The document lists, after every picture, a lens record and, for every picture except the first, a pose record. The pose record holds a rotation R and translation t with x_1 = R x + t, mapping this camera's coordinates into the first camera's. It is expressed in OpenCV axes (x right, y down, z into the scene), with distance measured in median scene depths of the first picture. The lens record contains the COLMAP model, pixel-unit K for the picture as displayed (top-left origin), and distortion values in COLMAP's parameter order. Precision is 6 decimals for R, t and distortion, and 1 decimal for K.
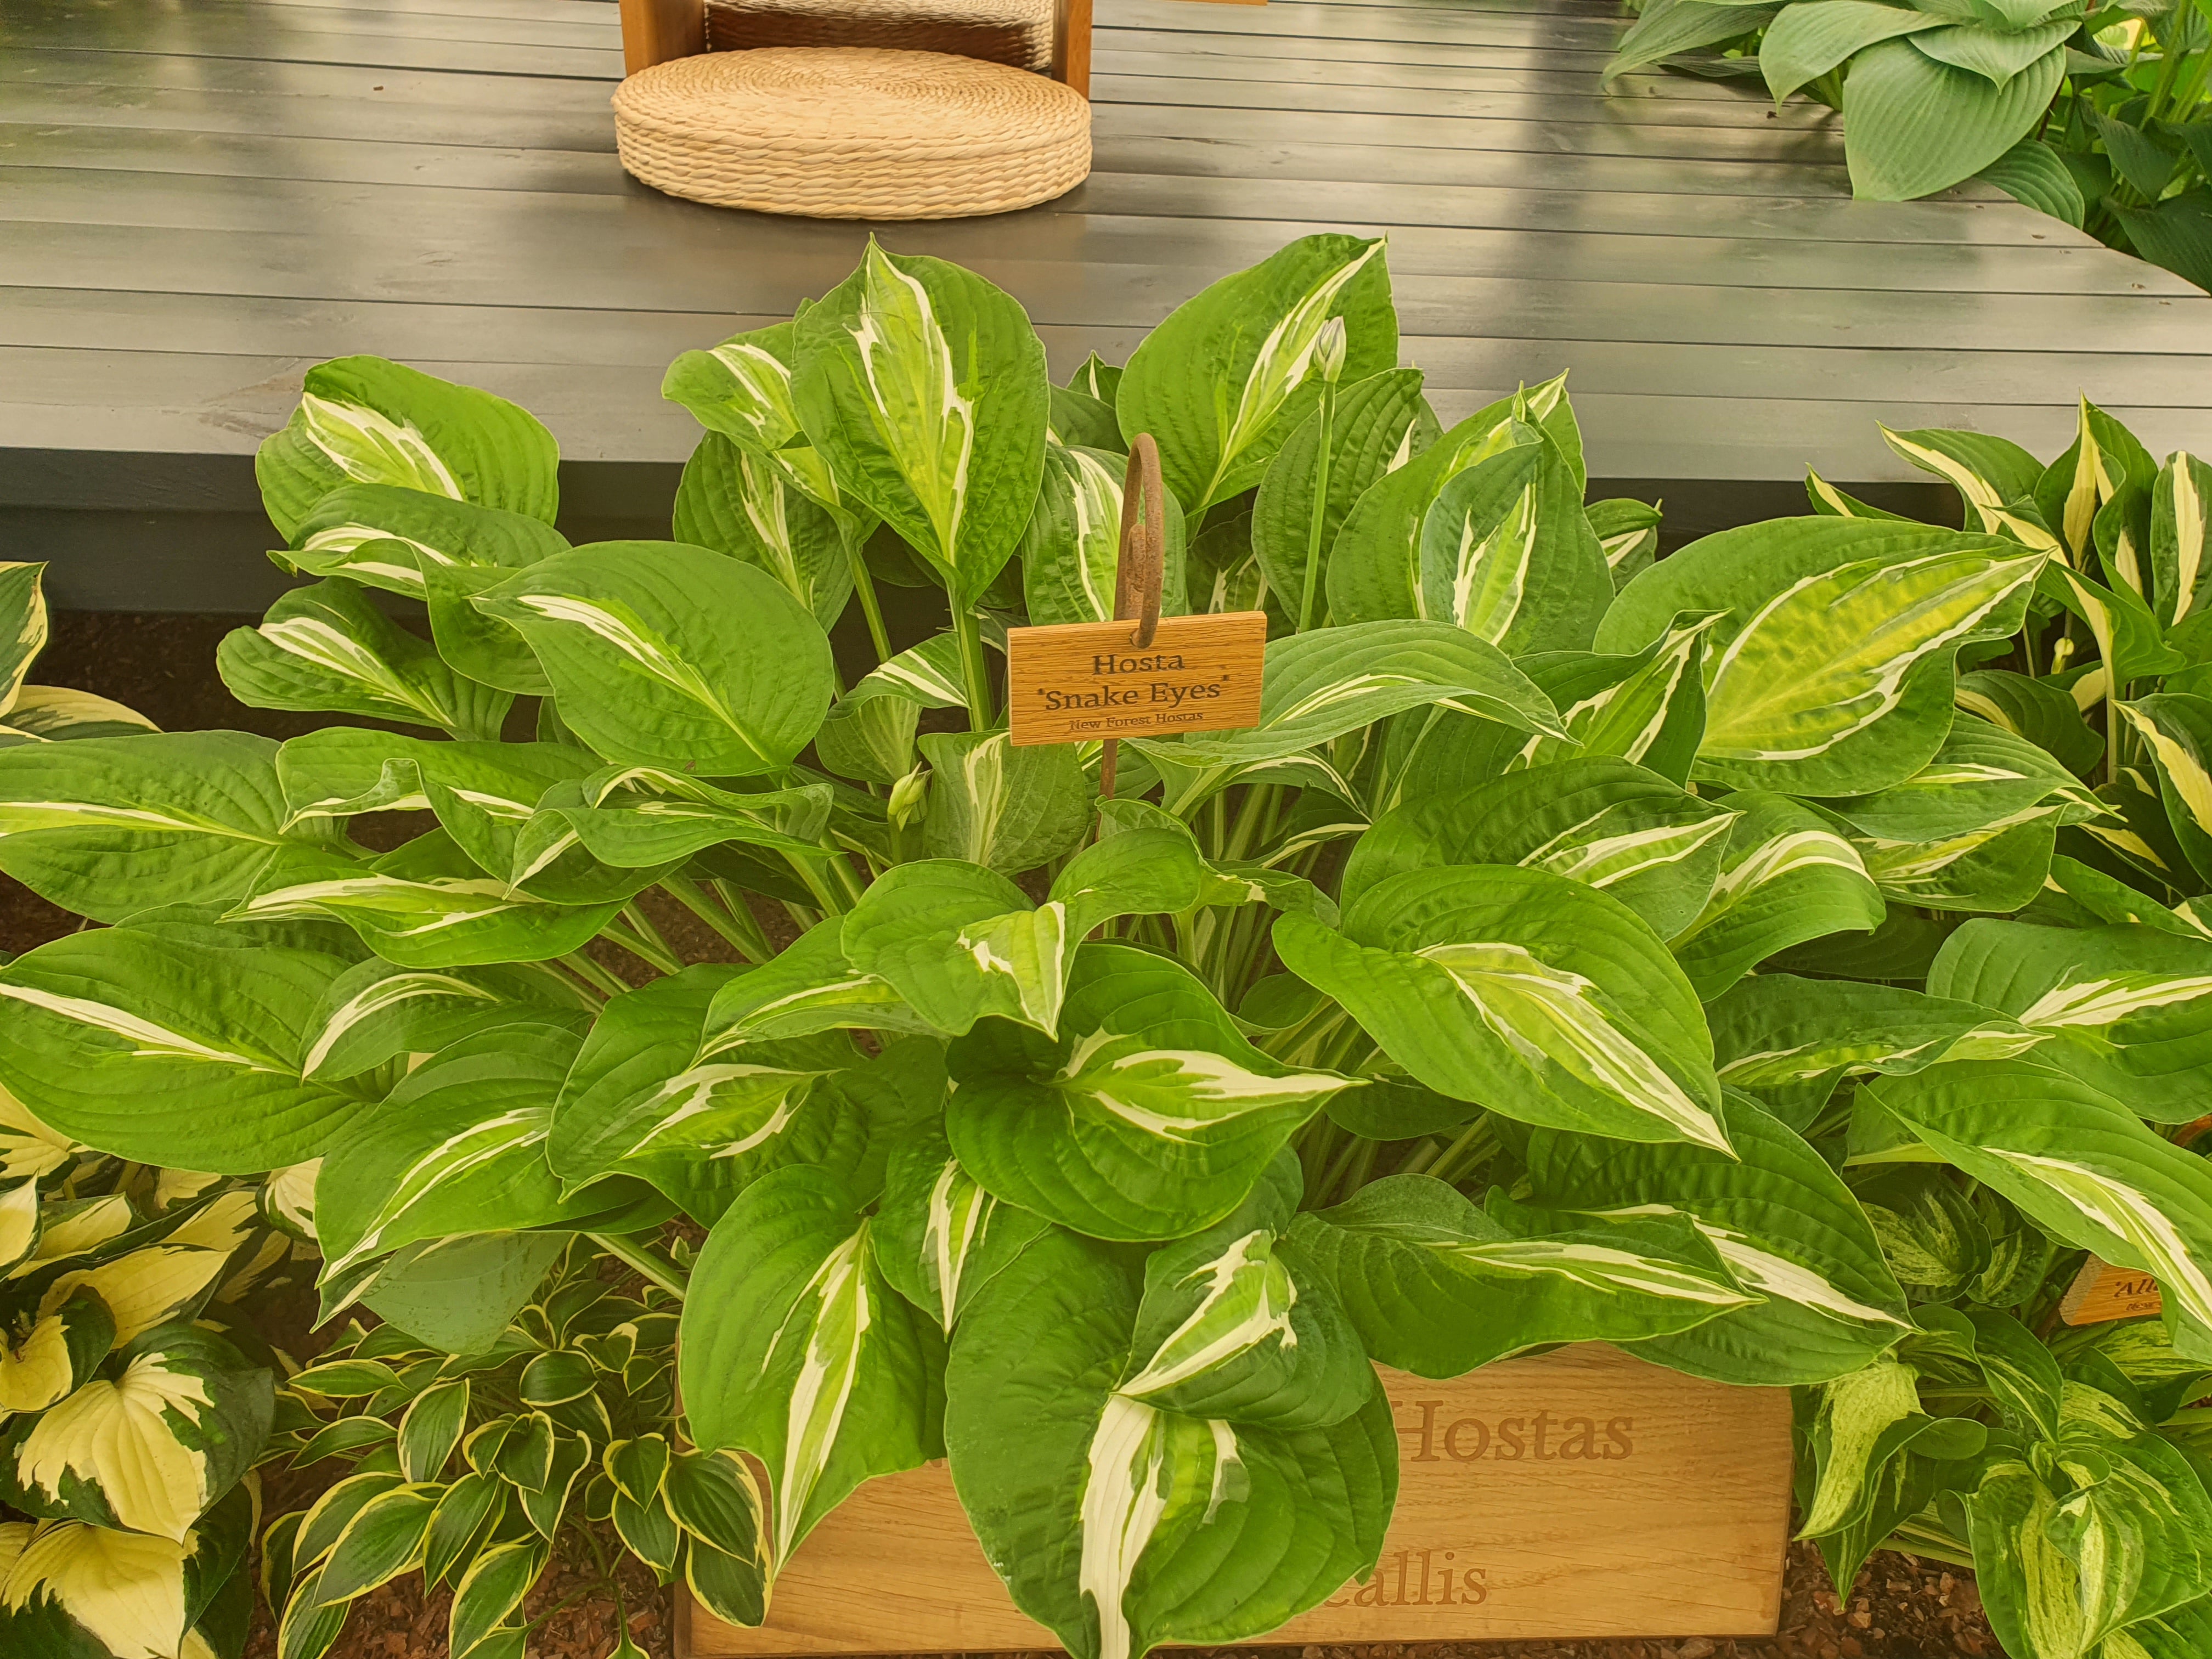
lens RADIAL K [[1800.0, 0, 1171.7], [0, 1800.0, 828.3], [0, 0, 1]] dist [0.081216, -0.208691]
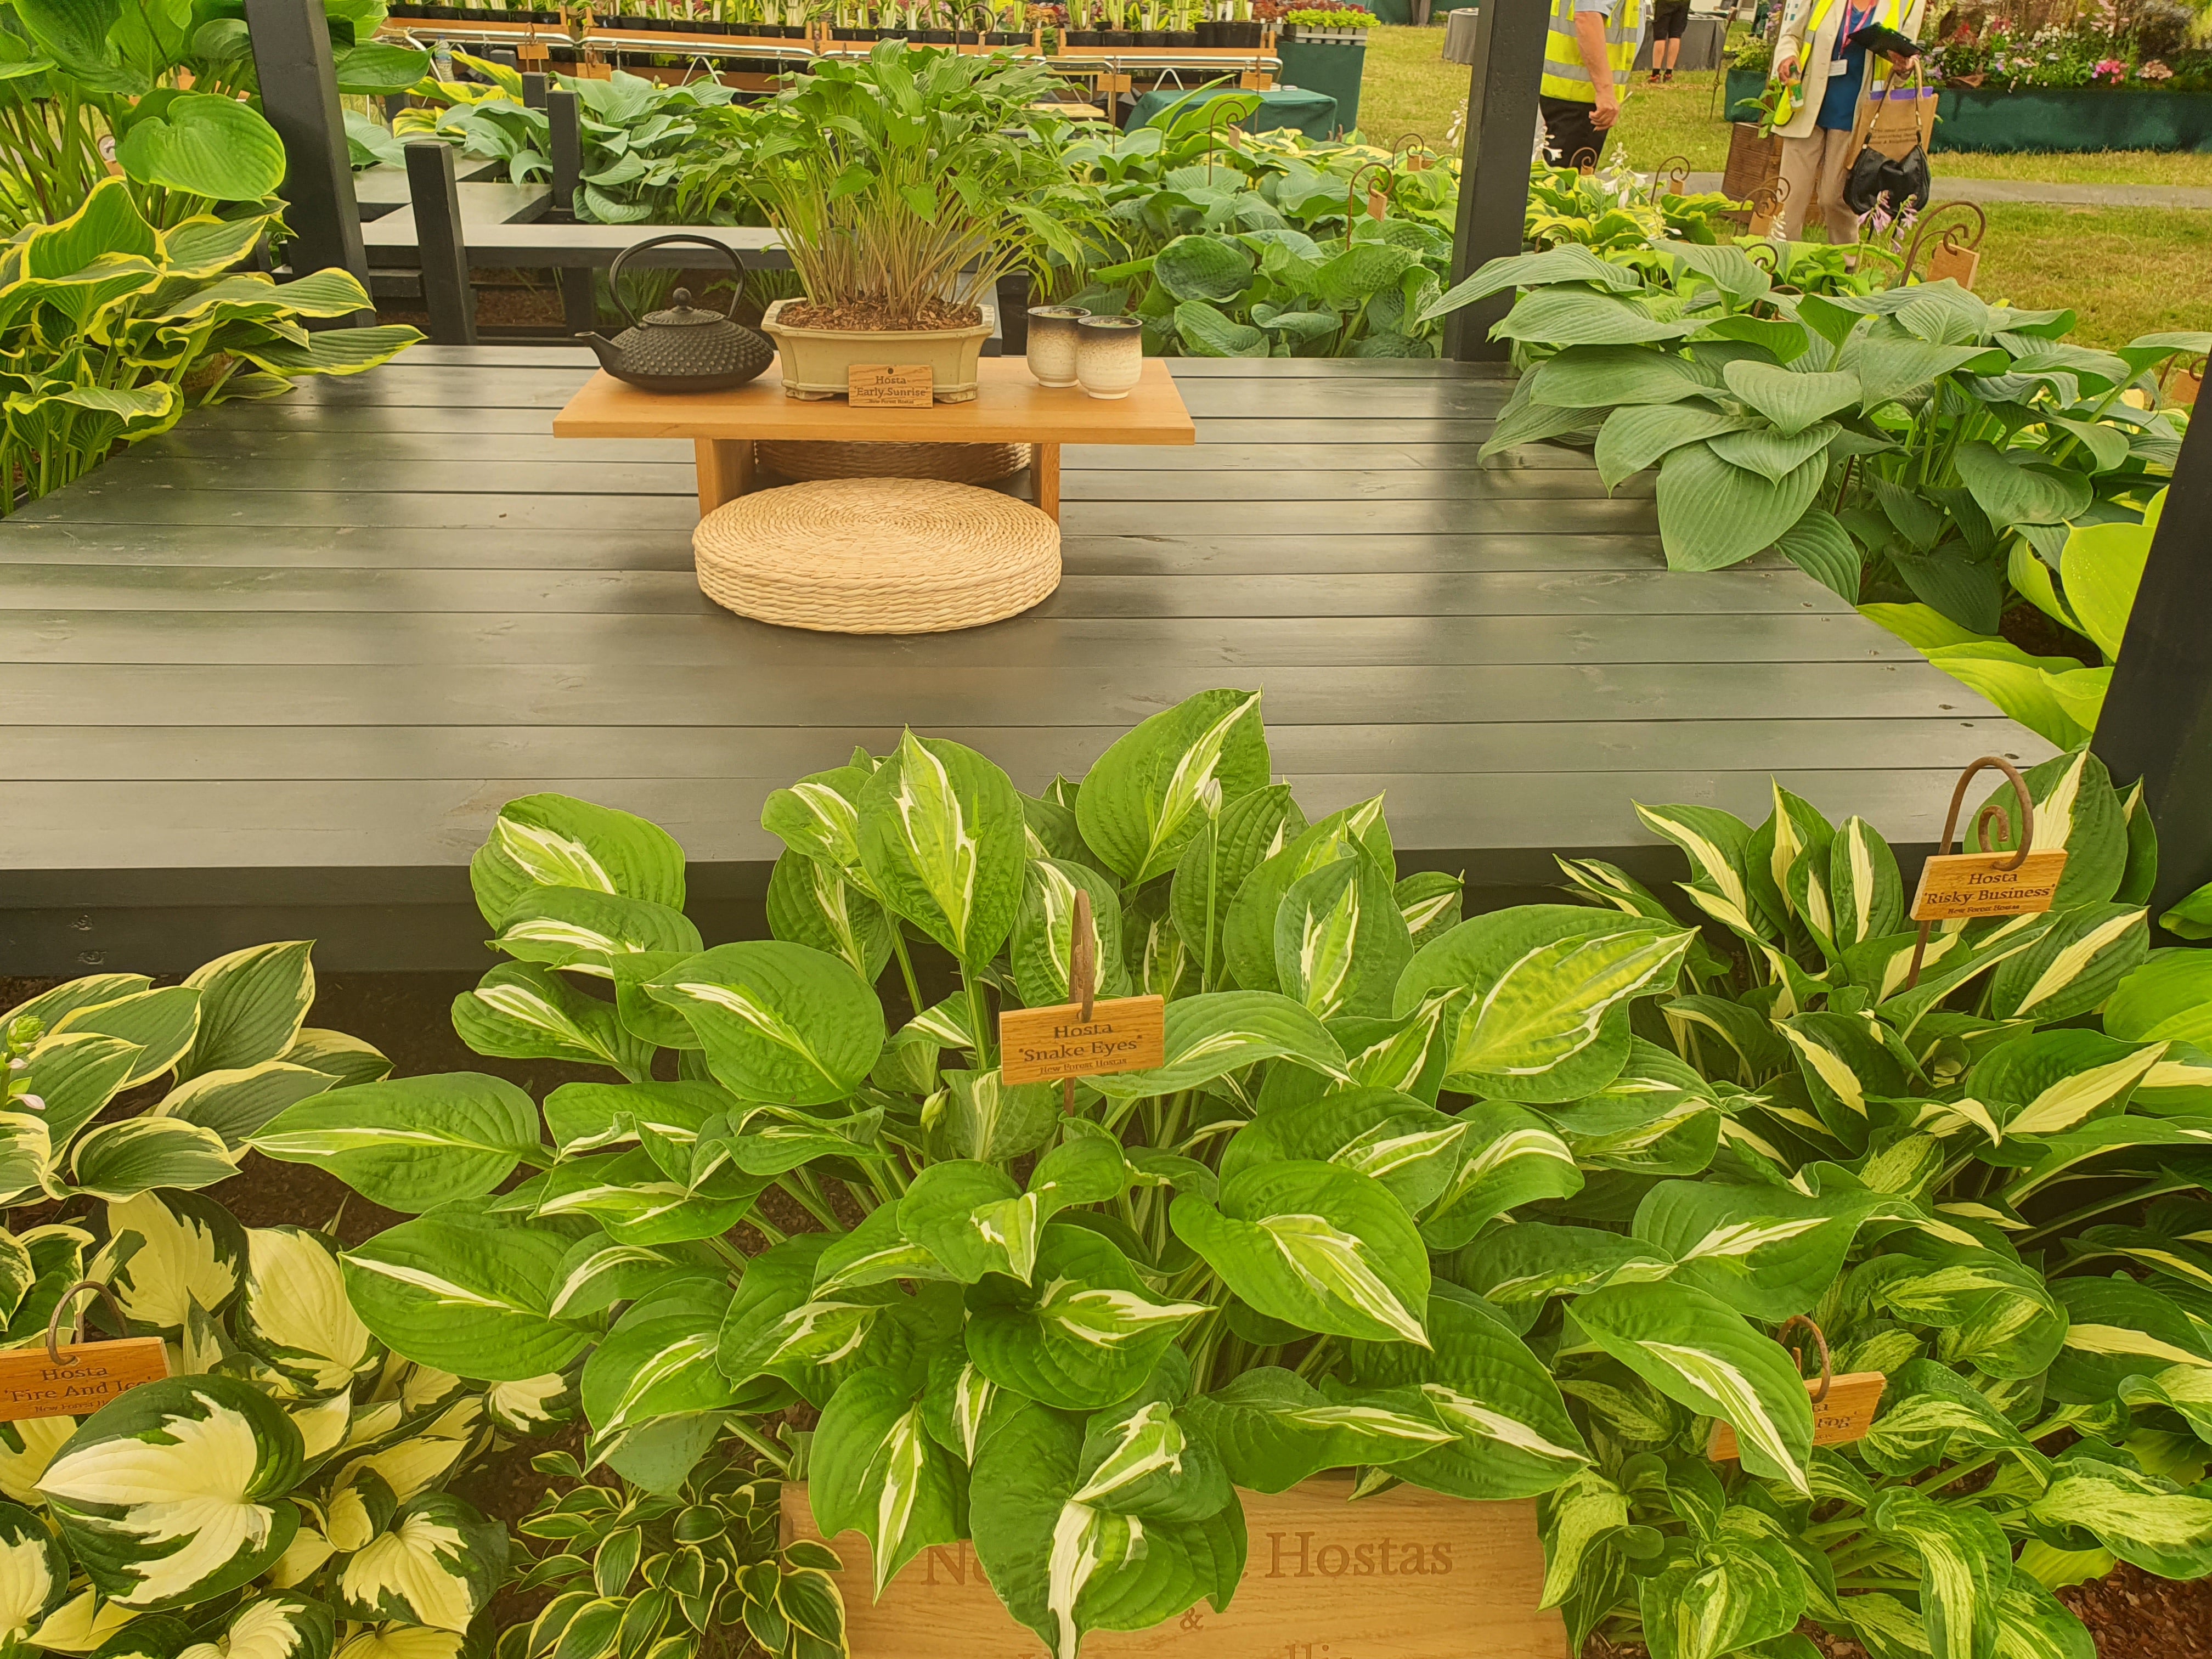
lens RADIAL K [[1769.4, 0, 1106.0], [0, 1769.4, 829.5], [0, 0, 1]] dist [0.079913, -0.239462]
pose [[0.999003, -0.029766, -0.033283, 0.053728], [0.025658, 0.992719, -0.117693, -0.078629], [0.036544, 0.116721, 0.992492, -0.503807]]
